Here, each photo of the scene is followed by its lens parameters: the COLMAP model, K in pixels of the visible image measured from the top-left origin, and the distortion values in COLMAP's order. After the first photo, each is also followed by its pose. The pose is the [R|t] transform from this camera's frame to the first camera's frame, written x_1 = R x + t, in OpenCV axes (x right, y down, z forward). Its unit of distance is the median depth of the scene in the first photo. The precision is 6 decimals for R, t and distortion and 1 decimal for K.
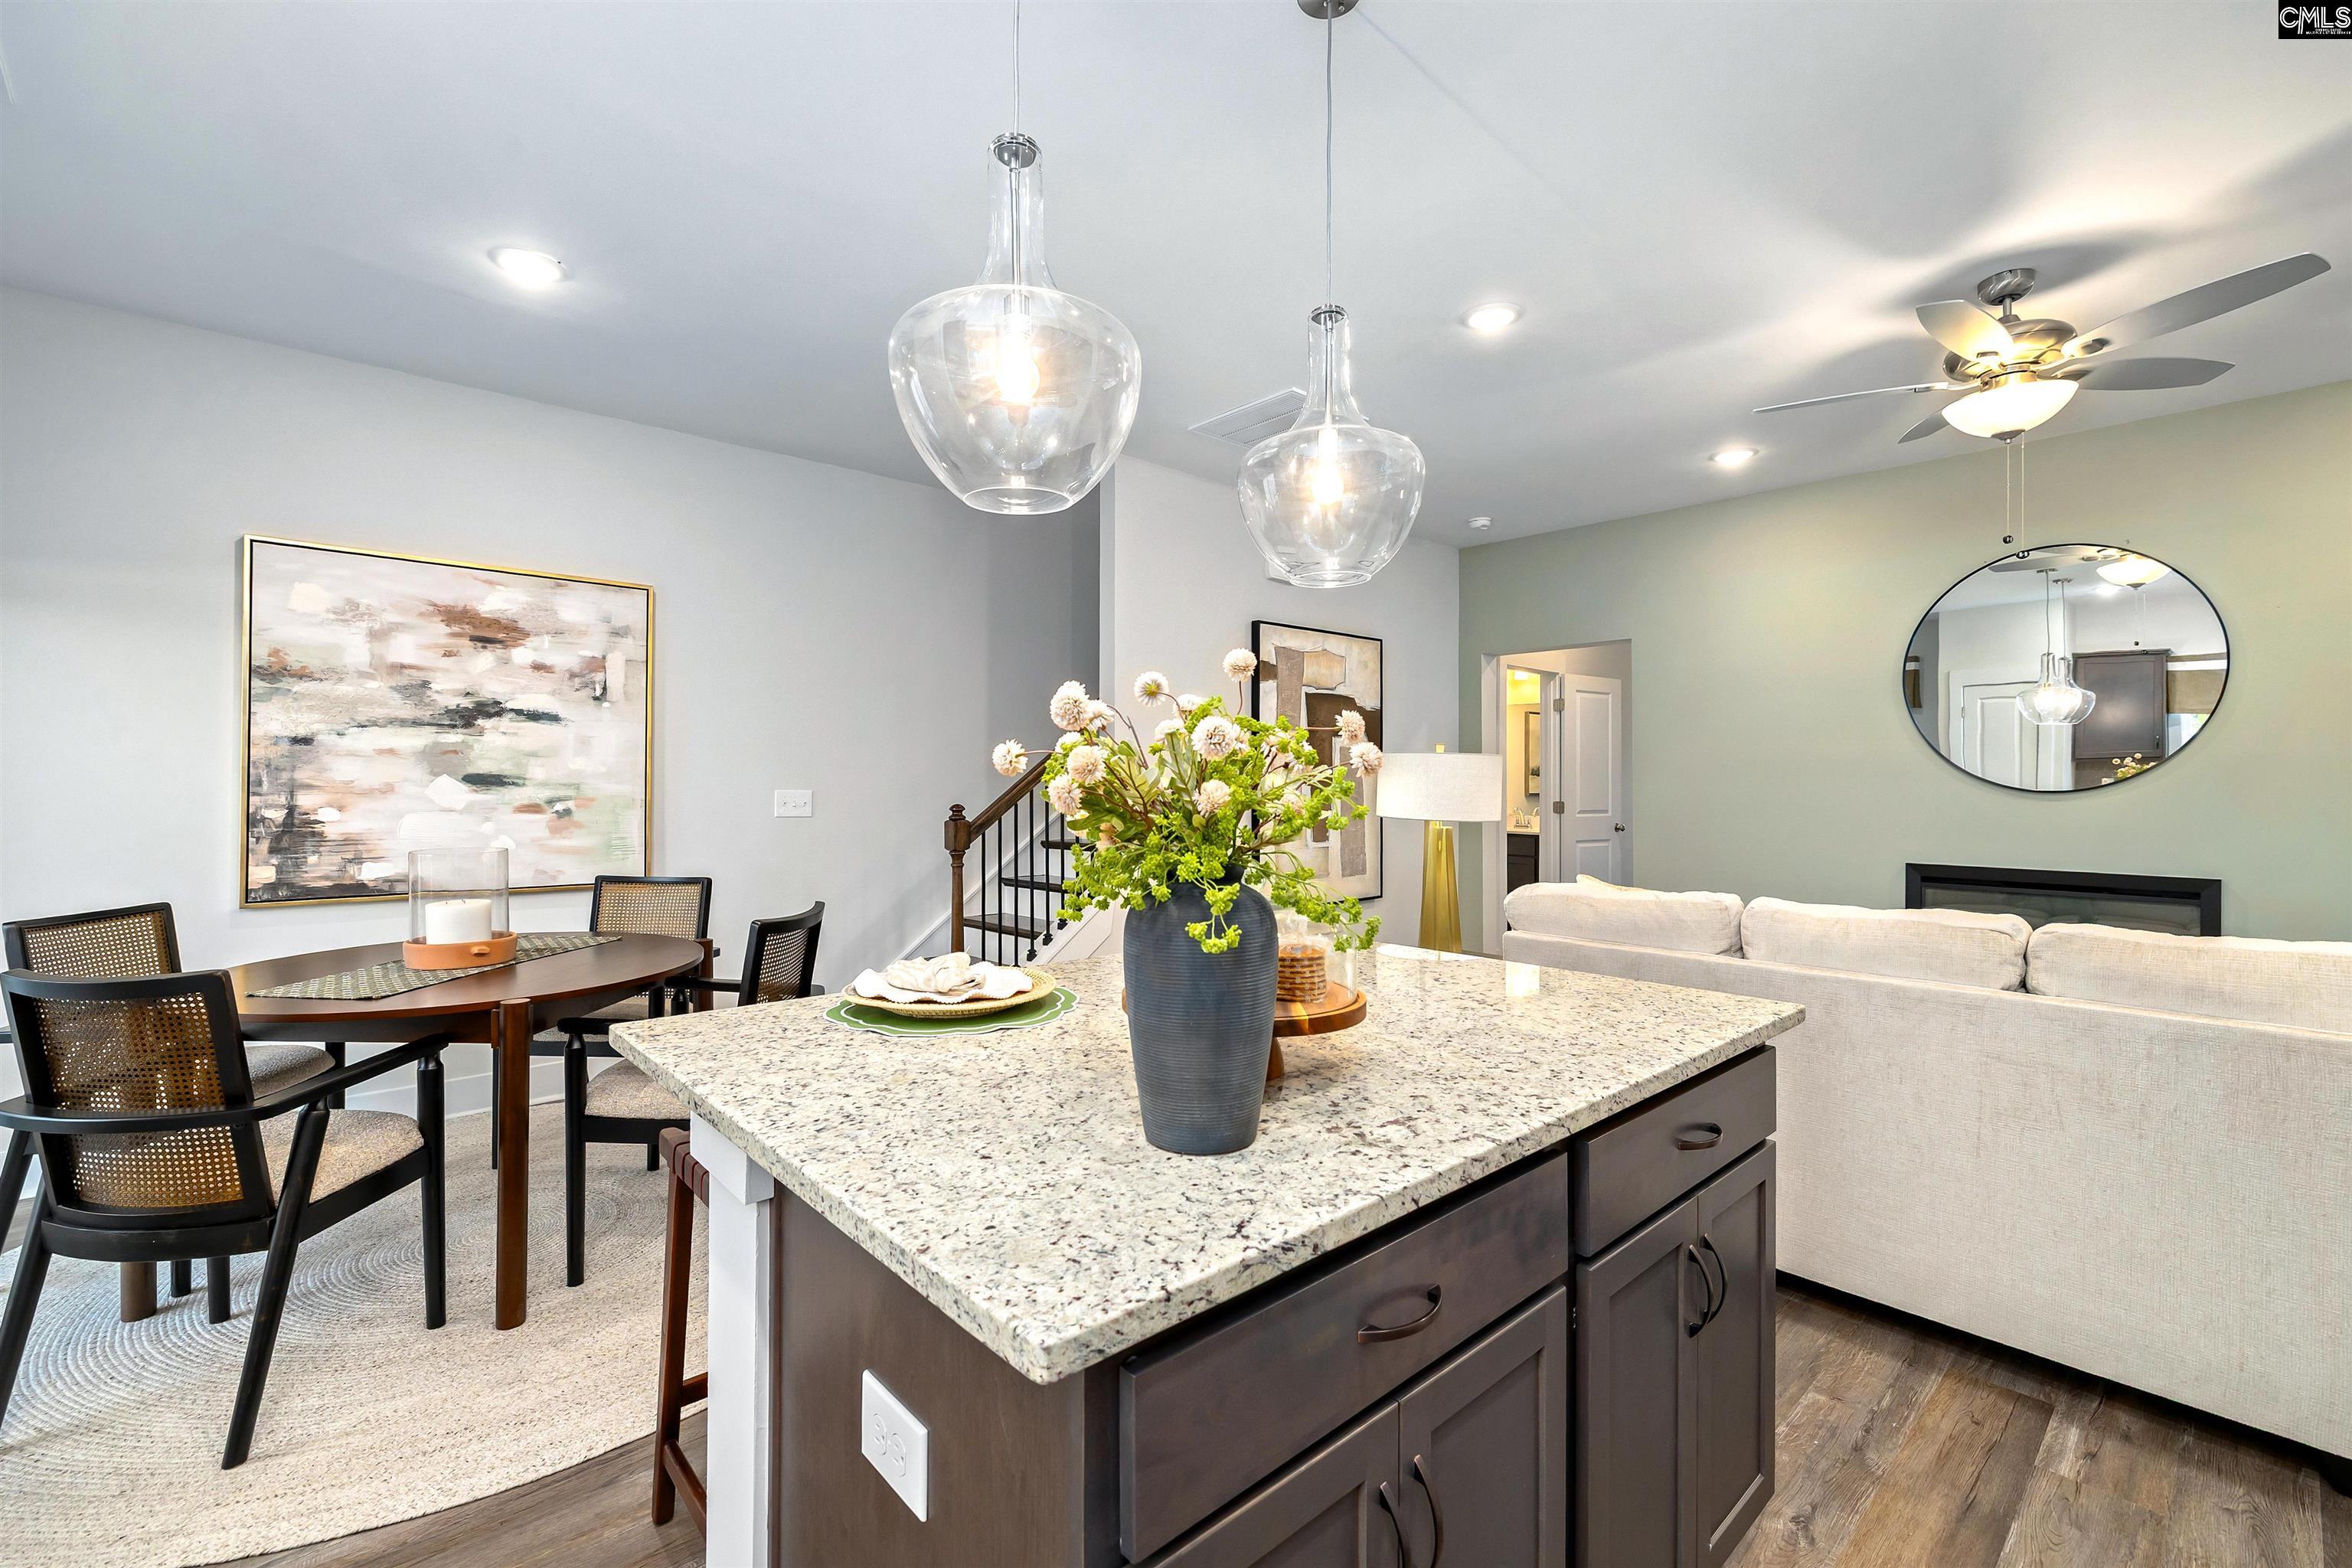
lens RADIAL K [[998.1, 0, 1192.1], [0, 998.1, 790.5], [0, 0, 1]] dist [0.000058, 0.000822]
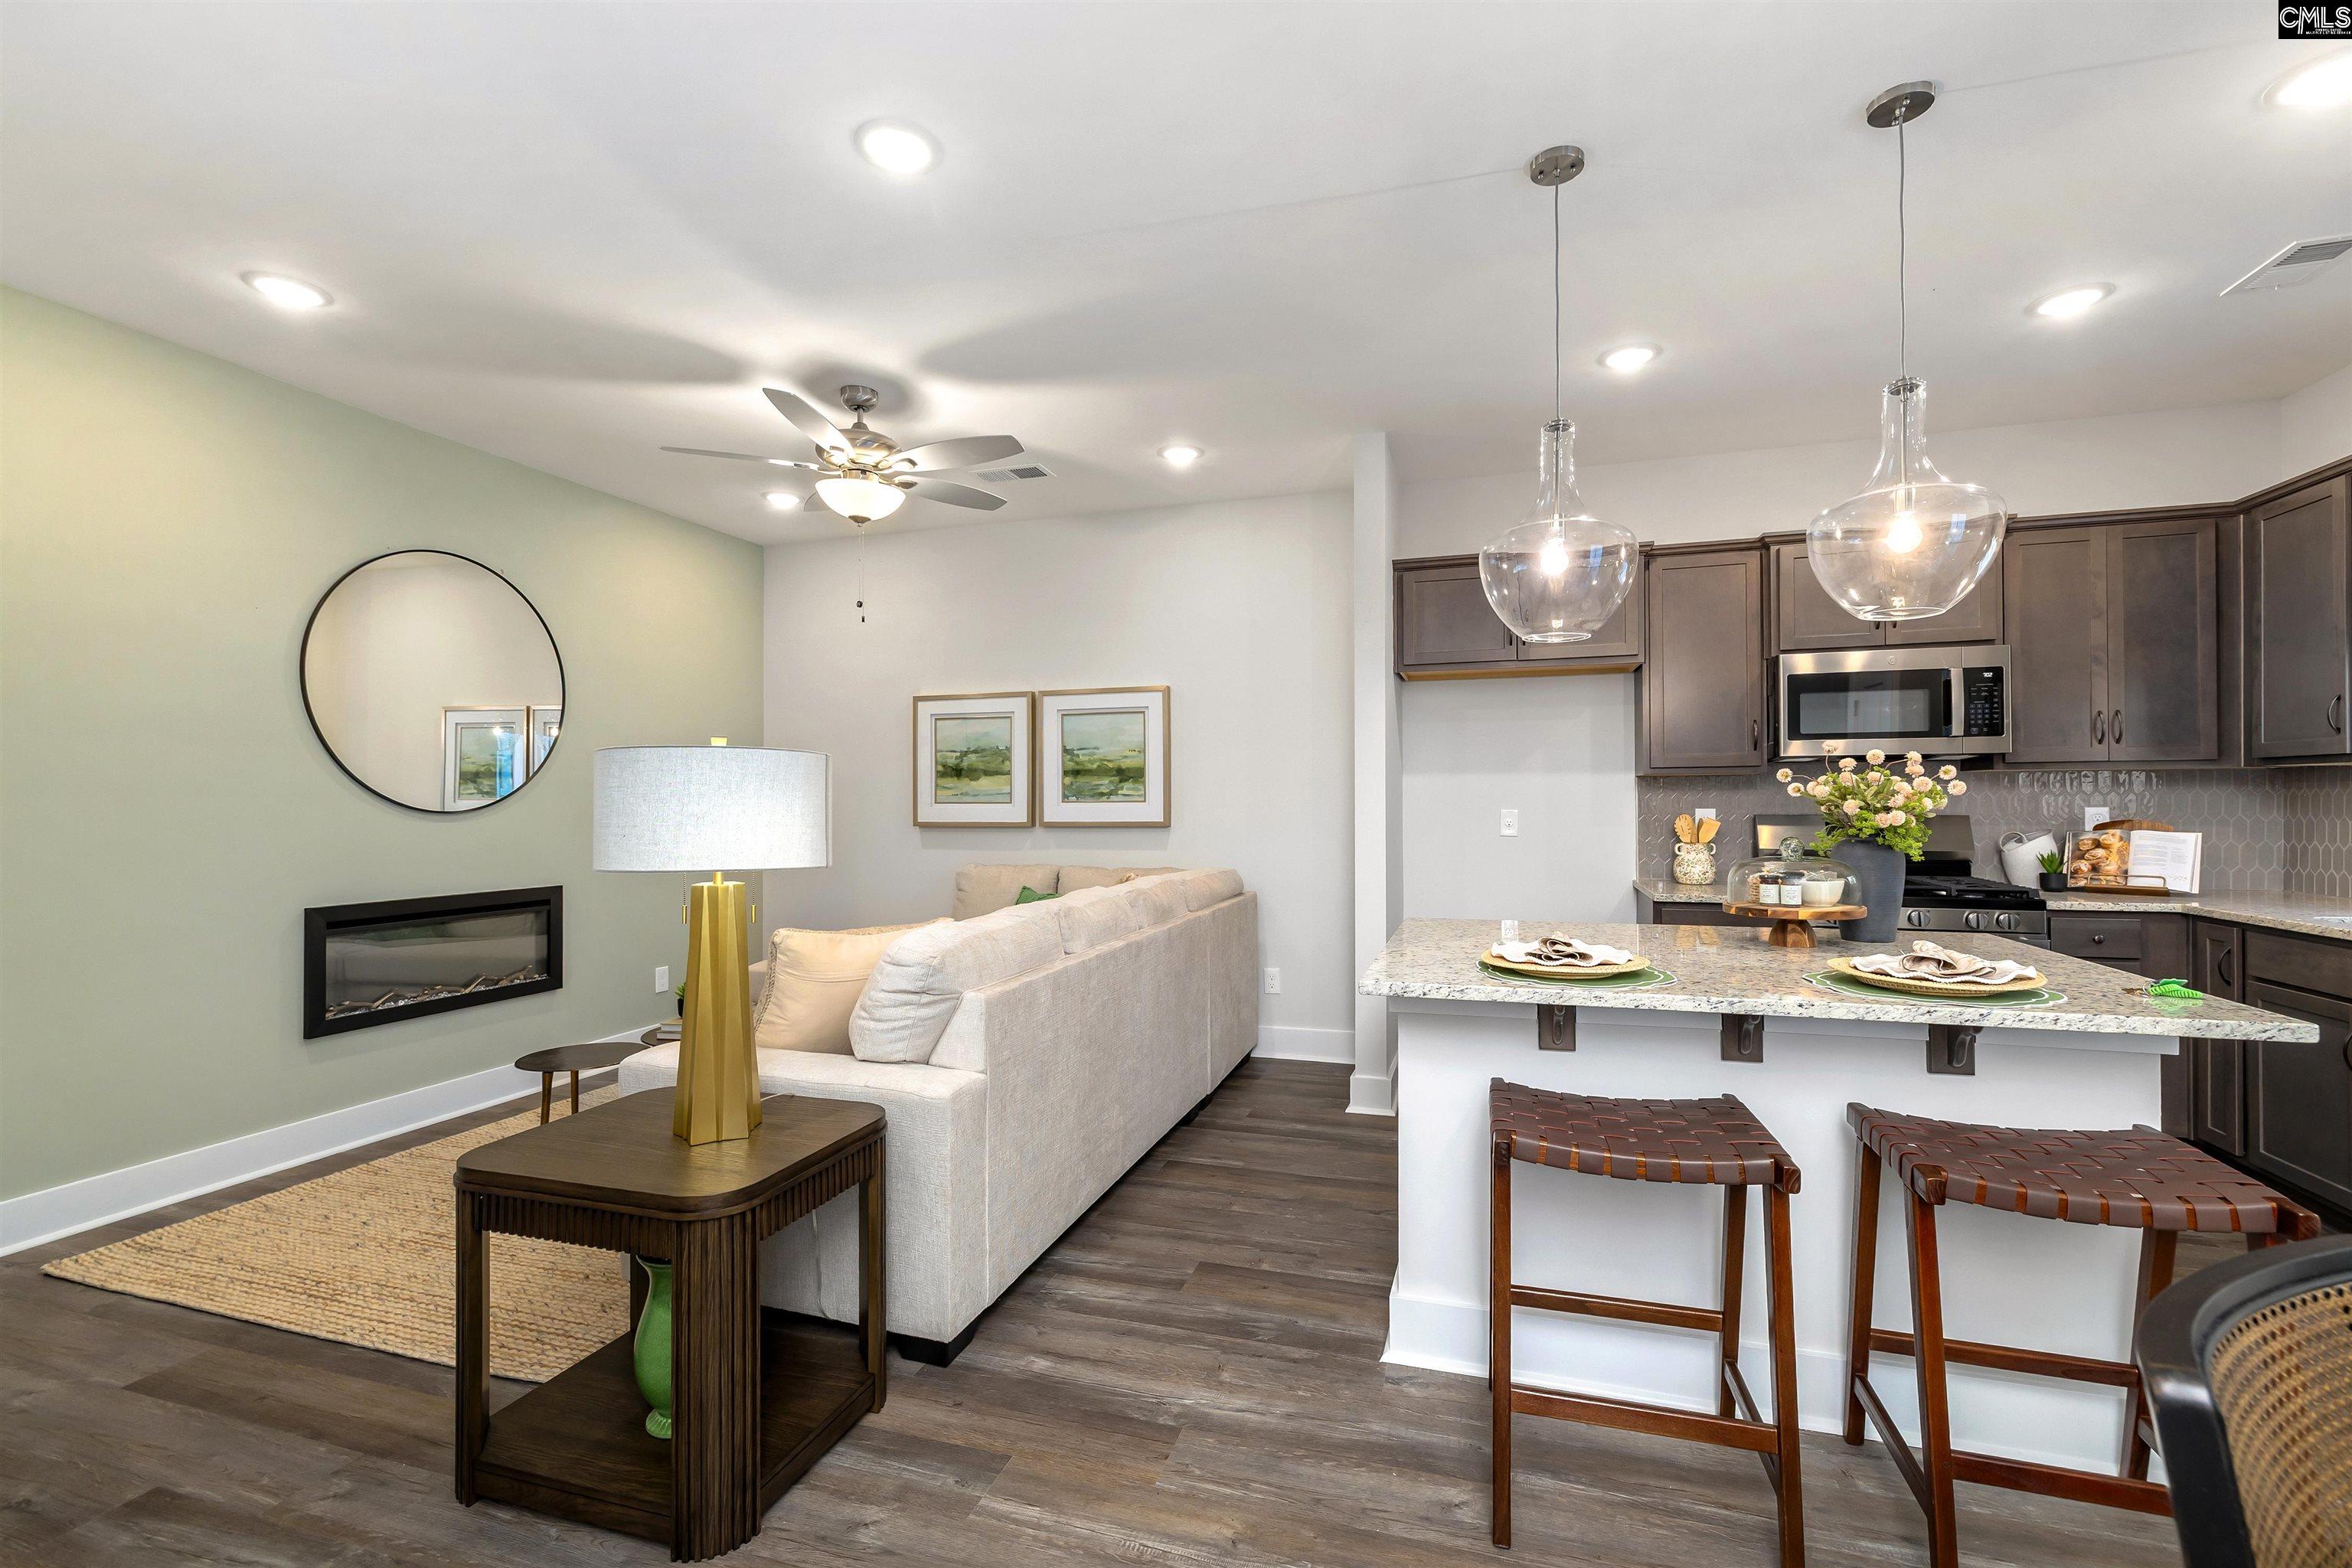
lens RADIAL K [[998.1, 0, 1185.3], [0, 998.1, 793.4], [0, 0, 1]] dist [0.000058, 0.000822]
pose [[-0.496427, 0.003278, 0.868072, -0.360648], [0.011465, 0.999930, 0.002780, -0.011135], [-0.868003, 0.011332, -0.496430, 1.020129]]
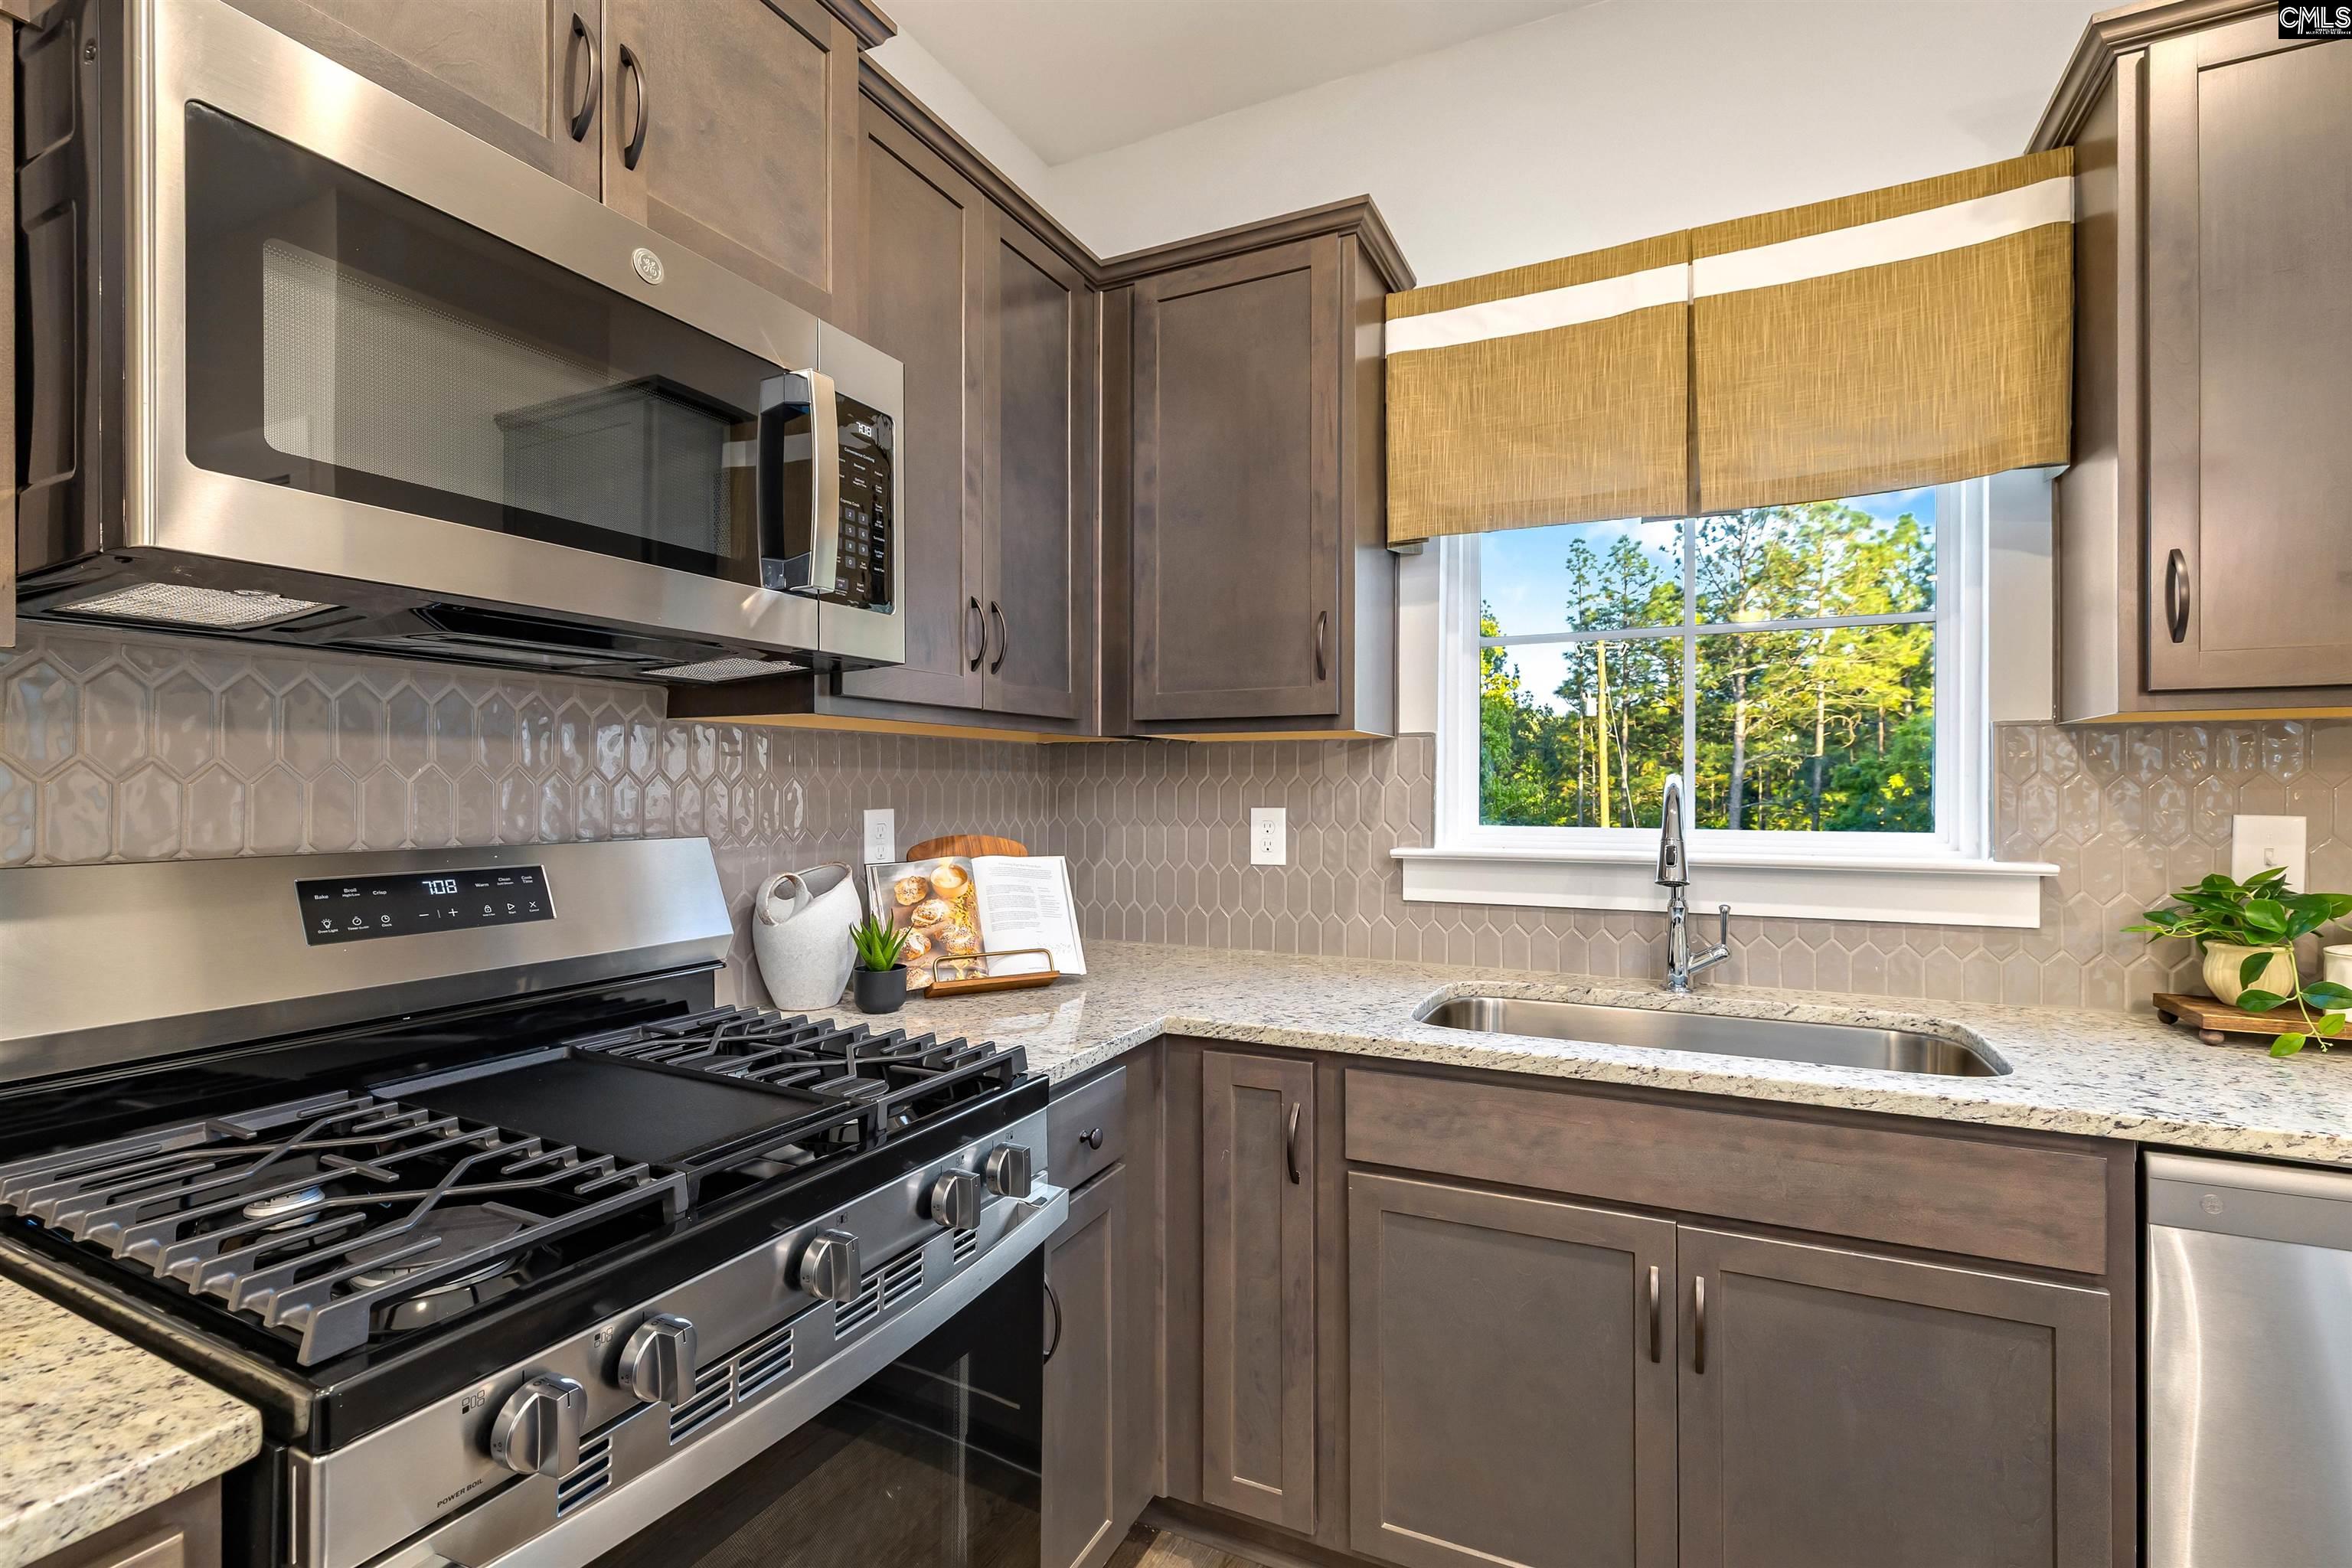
lens RADIAL K [[1044.8, 0, 1161.1], [0, 1044.8, 792.1], [0, 0, 1]] dist [-0.004094, 0.003268]
pose [[-0.937033, -0.001819, -0.349237, 0.133611], [-0.006119, 0.999918, 0.011212, 0.001475], [0.349188, 0.012643, -0.936967, 0.206416]]
